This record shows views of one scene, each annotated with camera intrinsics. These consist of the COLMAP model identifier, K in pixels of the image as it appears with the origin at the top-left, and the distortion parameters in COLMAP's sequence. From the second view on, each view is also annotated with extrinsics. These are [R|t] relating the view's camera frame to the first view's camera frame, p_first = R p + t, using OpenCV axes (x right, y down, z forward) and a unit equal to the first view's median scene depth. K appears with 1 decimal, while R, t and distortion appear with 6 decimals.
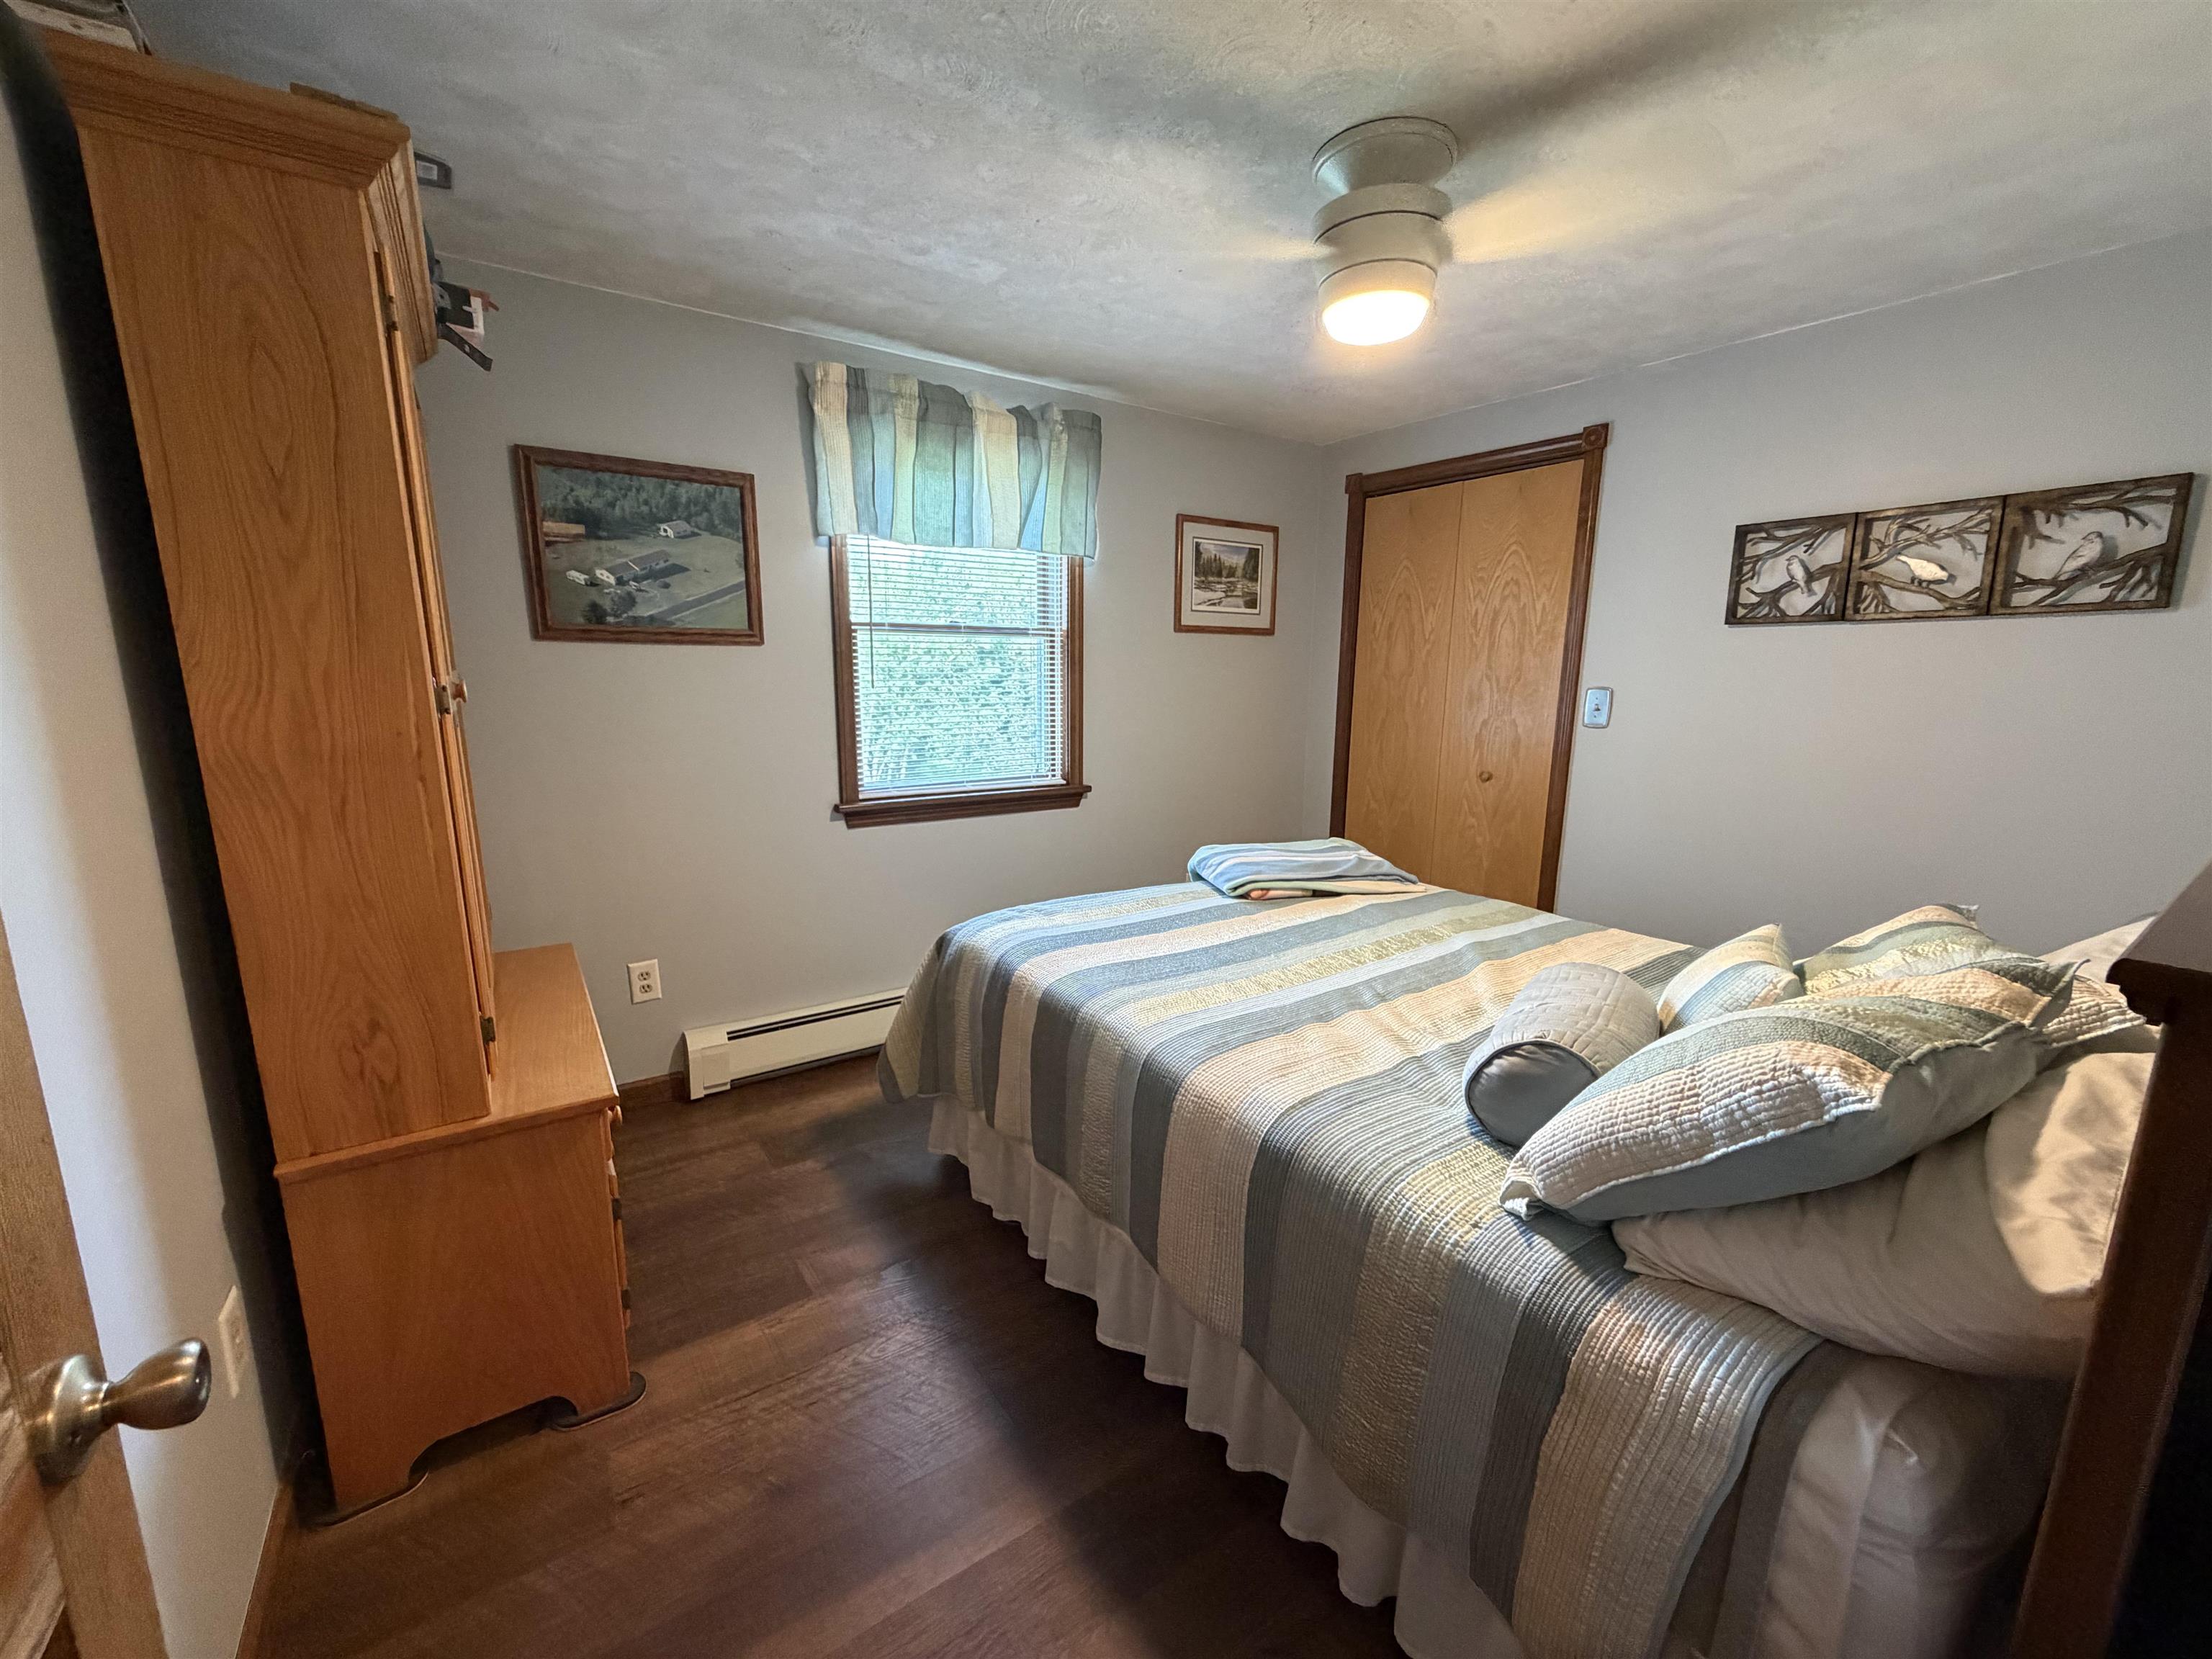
lens RADIAL K [[878.0, 0, 1102.3], [0, 878.0, 839.2], [0, 0, 1]] dist [-0.002492, -0.000005]
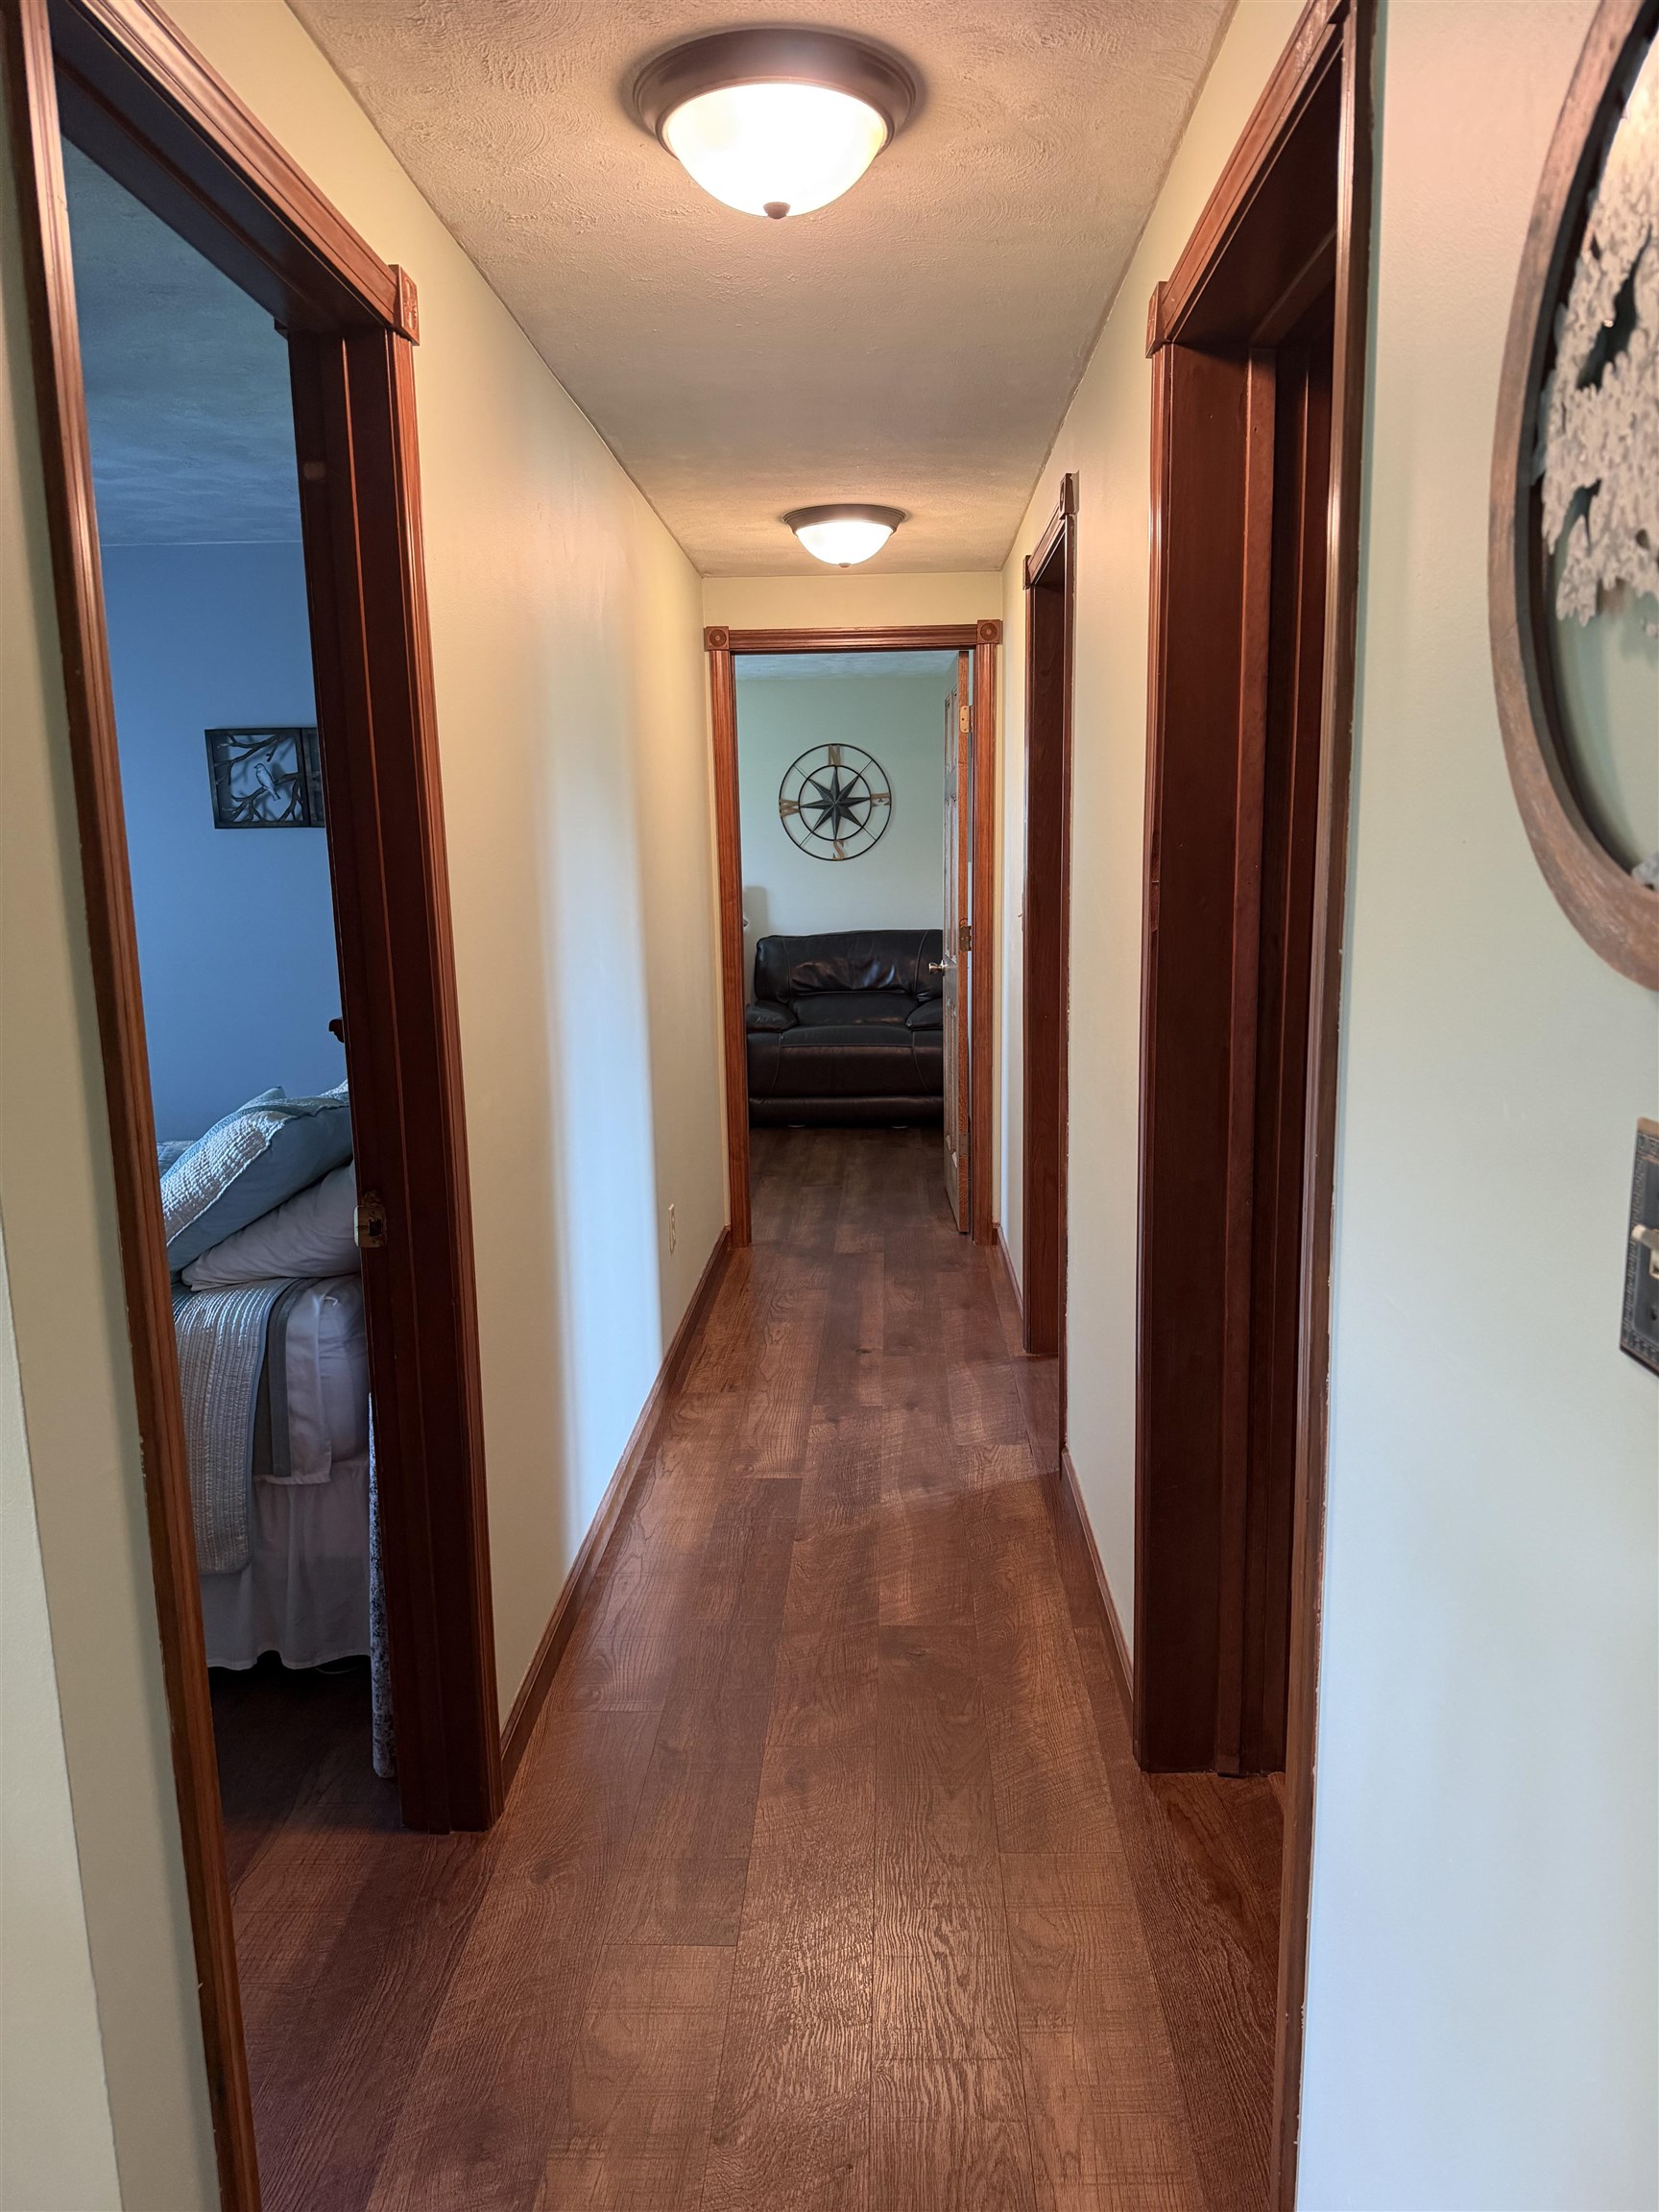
lens RADIAL K [[1551.9, 0, 829.5], [0, 1551.9, 1106.0], [0, 0, 1]] dist [0.006818, 0.001023]
pose [[0.594459, -0.156163, 0.788817, -0.329279], [0.178758, 0.982079, 0.059710, 0.086517], [-0.784005, 0.105512, 0.611721, -0.621624]]
